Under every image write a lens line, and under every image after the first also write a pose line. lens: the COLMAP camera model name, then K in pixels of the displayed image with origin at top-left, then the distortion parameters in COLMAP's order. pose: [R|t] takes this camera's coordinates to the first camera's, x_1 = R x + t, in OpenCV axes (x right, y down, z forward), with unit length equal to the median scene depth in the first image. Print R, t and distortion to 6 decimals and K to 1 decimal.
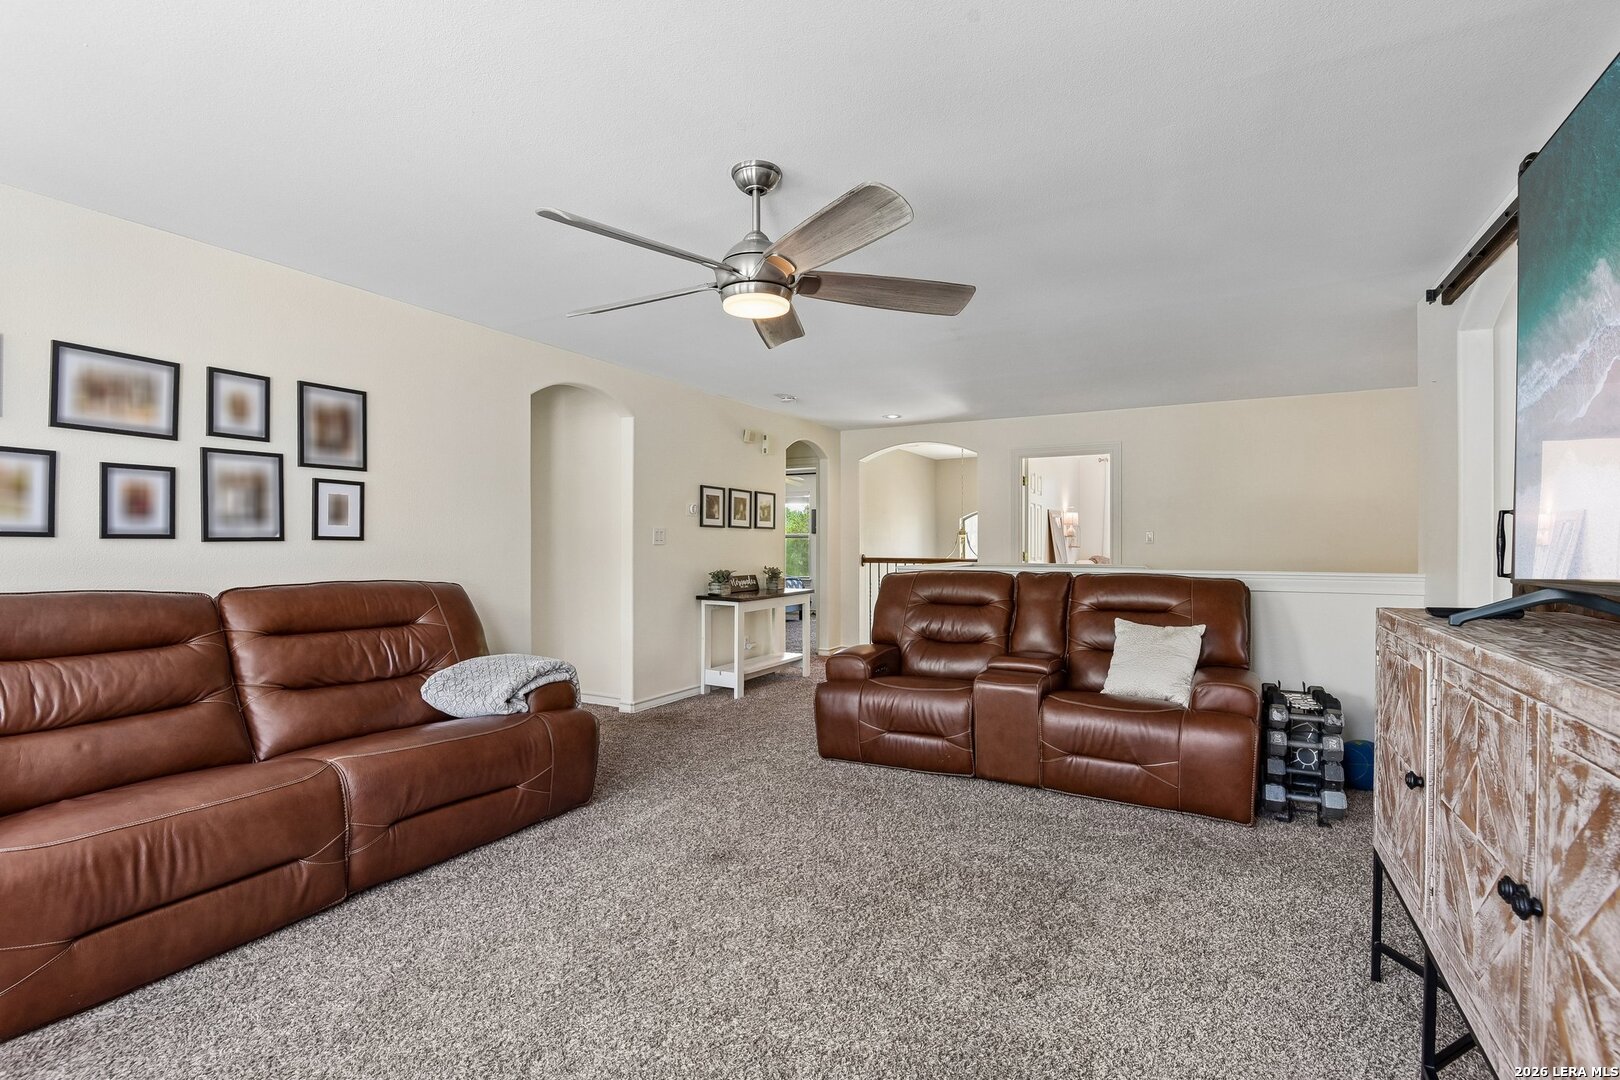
lens RADIAL K [[750.2, 0, 804.2], [0, 750.2, 544.8], [0, 0, 1]] dist [-0.013591, -0.002584]
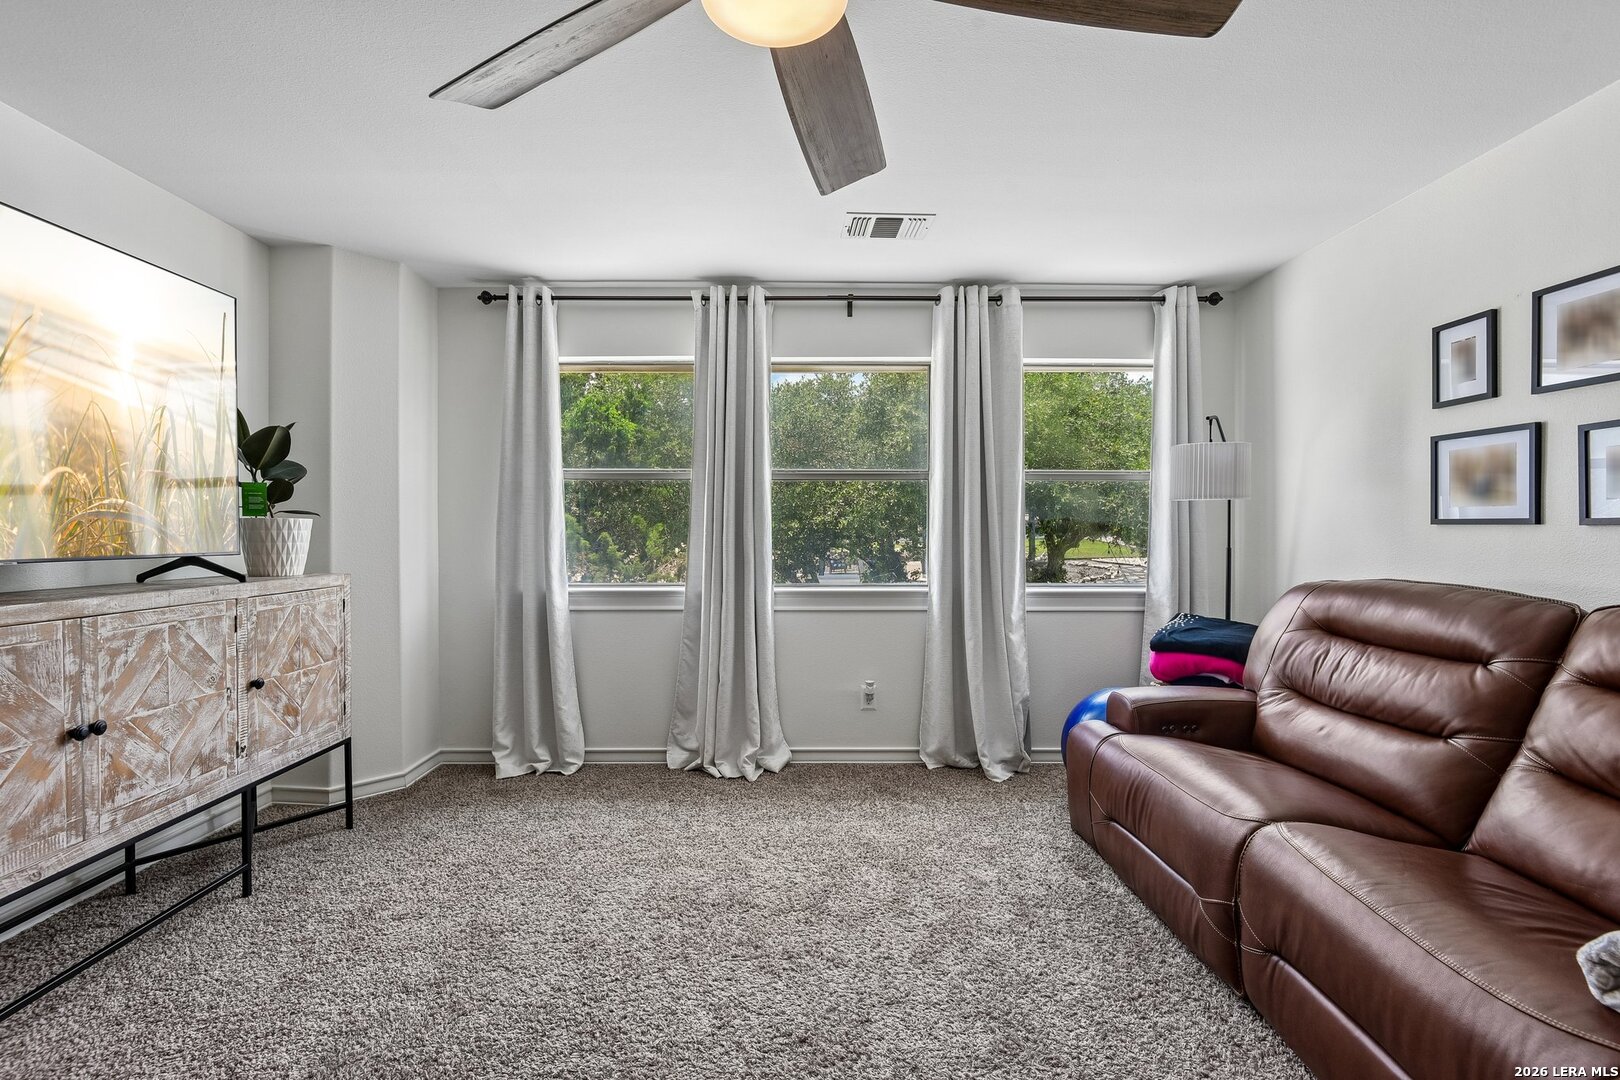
lens RADIAL K [[750.2, 0, 807.6], [0, 750.2, 534.1], [0, 0, 1]] dist [-0.013591, -0.002584]
pose [[-0.873993, 0.002771, -0.485931, 0.105880], [0.002568, 0.999996, 0.001084, -0.000984], [0.485932, -0.000300, -0.873997, 1.066528]]
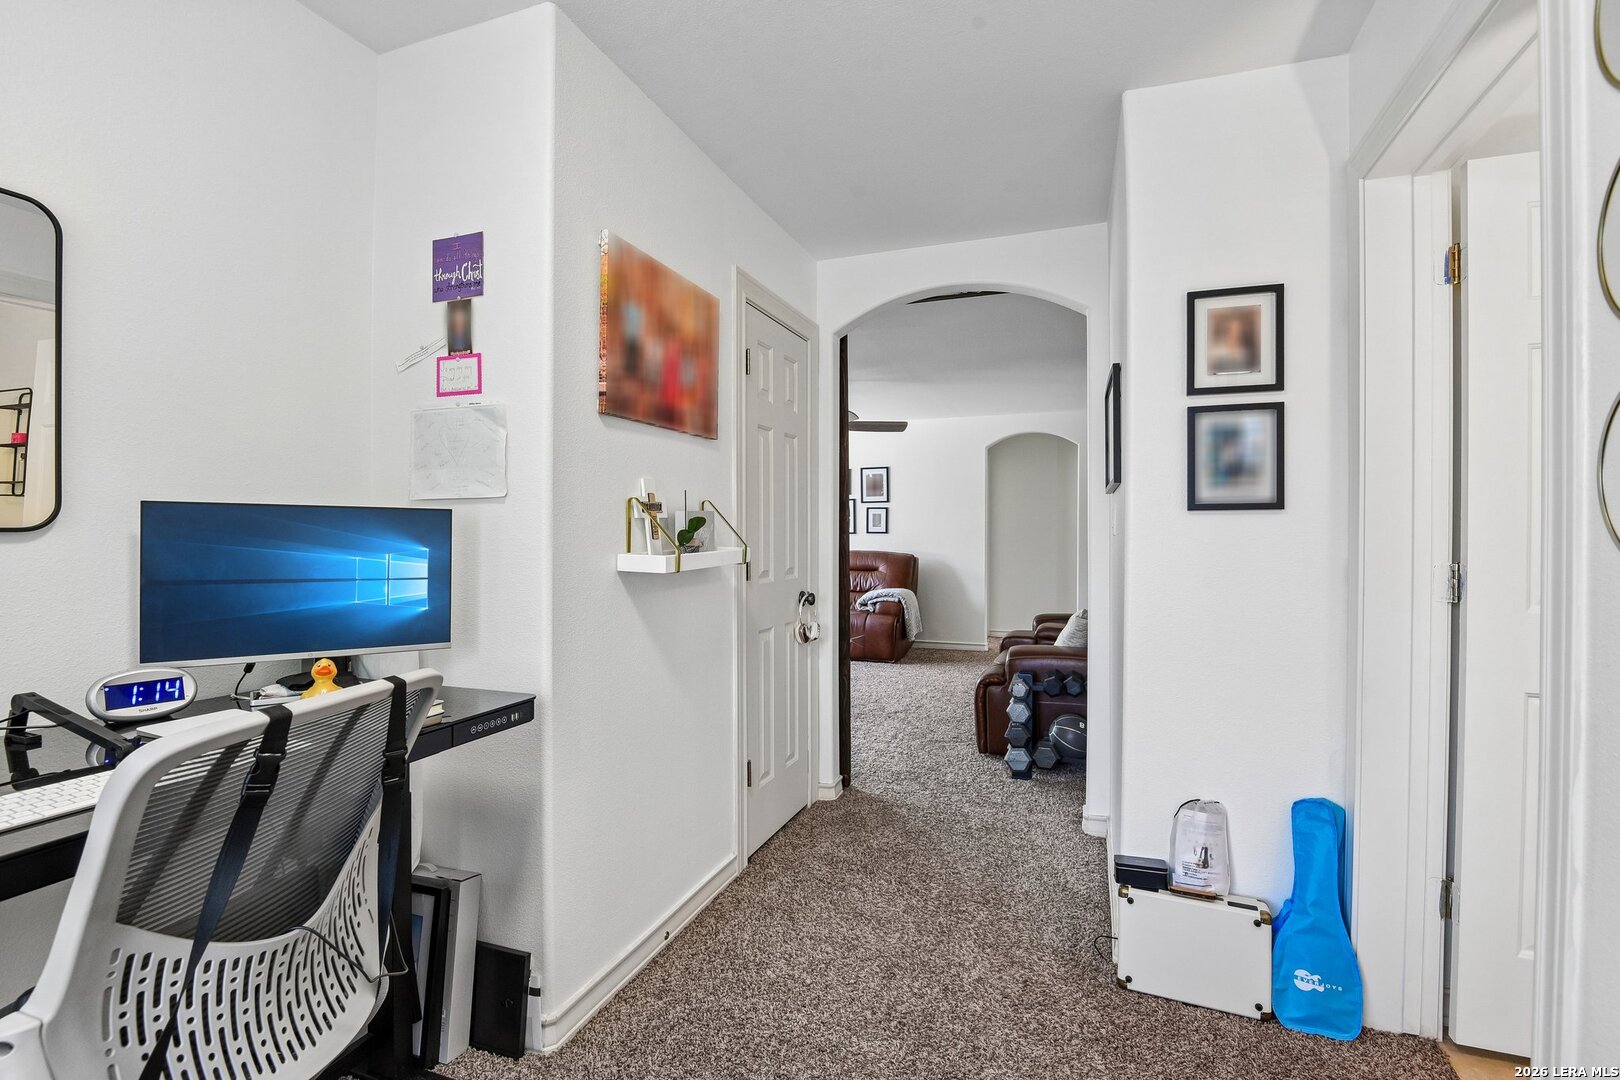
lens RADIAL K [[750.2, 0, 808.4], [0, 750.2, 543.7], [0, 0, 1]] dist [-0.013591, -0.002584]
pose [[0.144620, 0.015198, -0.989371, 1.759833], [0.002867, 0.999871, 0.015778, -0.012069], [0.989483, -0.005118, 0.144558, 0.485684]]
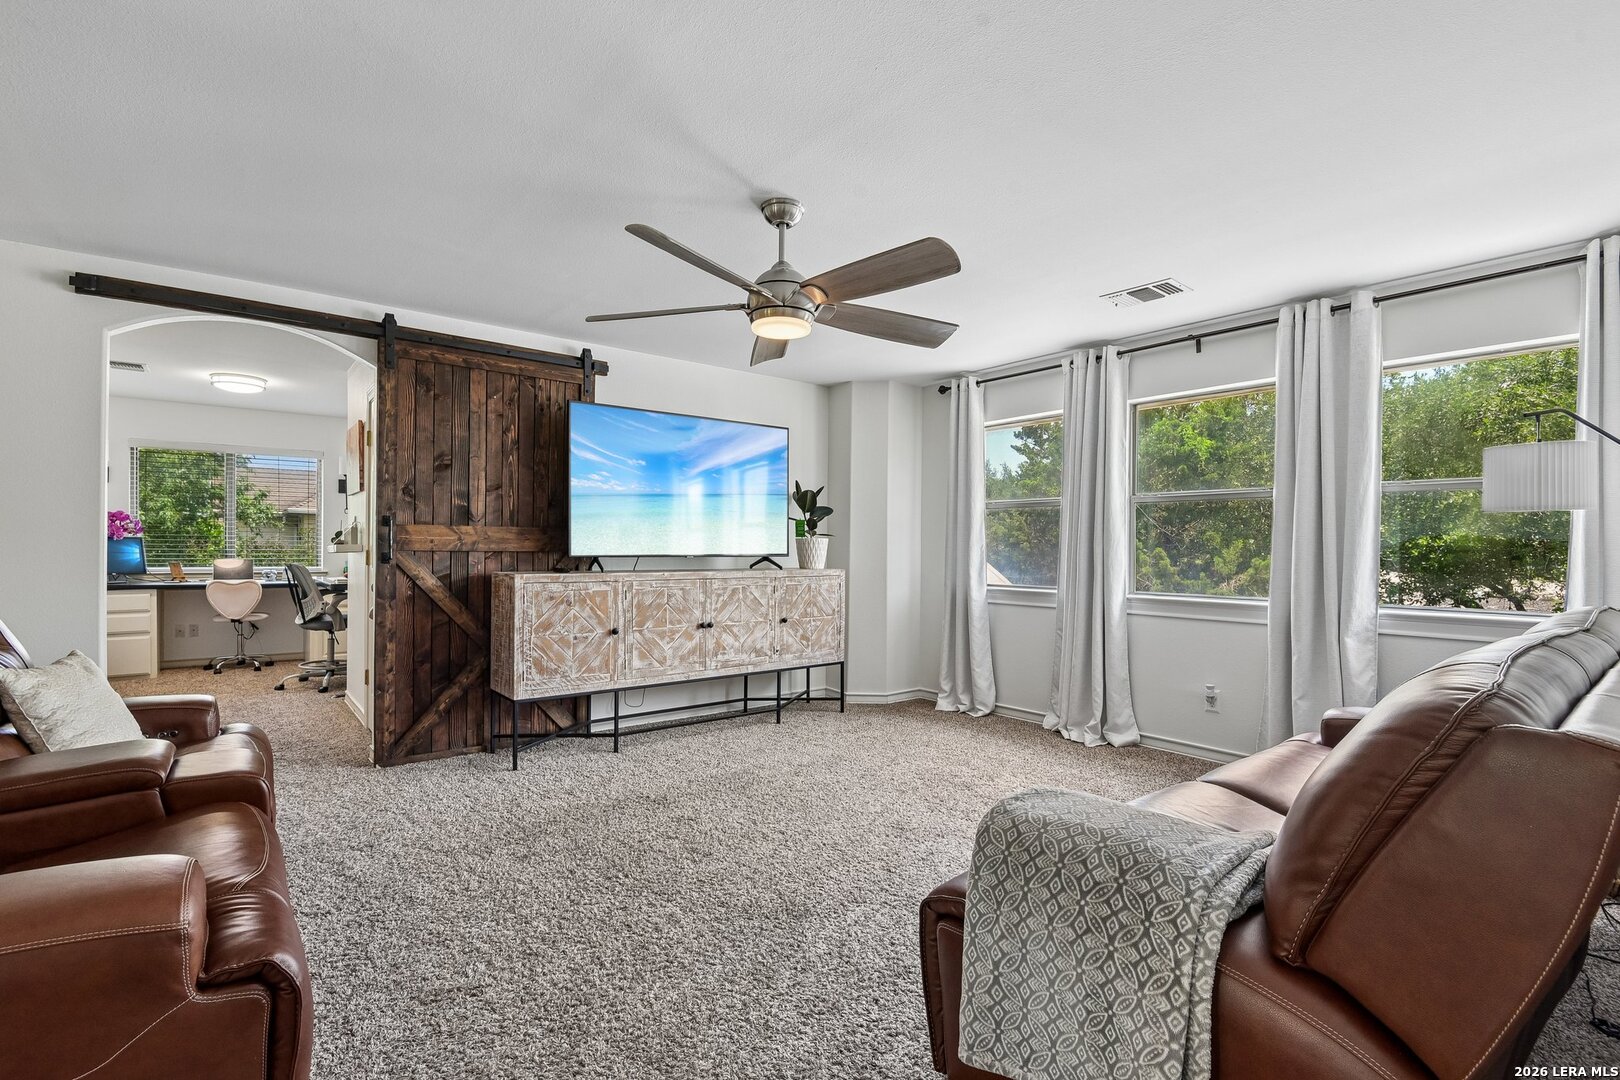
lens RADIAL K [[750.2, 0, 794.9], [0, 750.2, 545.2], [0, 0, 1]] dist [-0.013591, -0.002584]
pose [[-0.916442, -0.004493, 0.400143, -0.396775], [-0.007058, 0.999963, -0.004936, 0.003765], [-0.400106, -0.007347, -0.916439, 1.527980]]
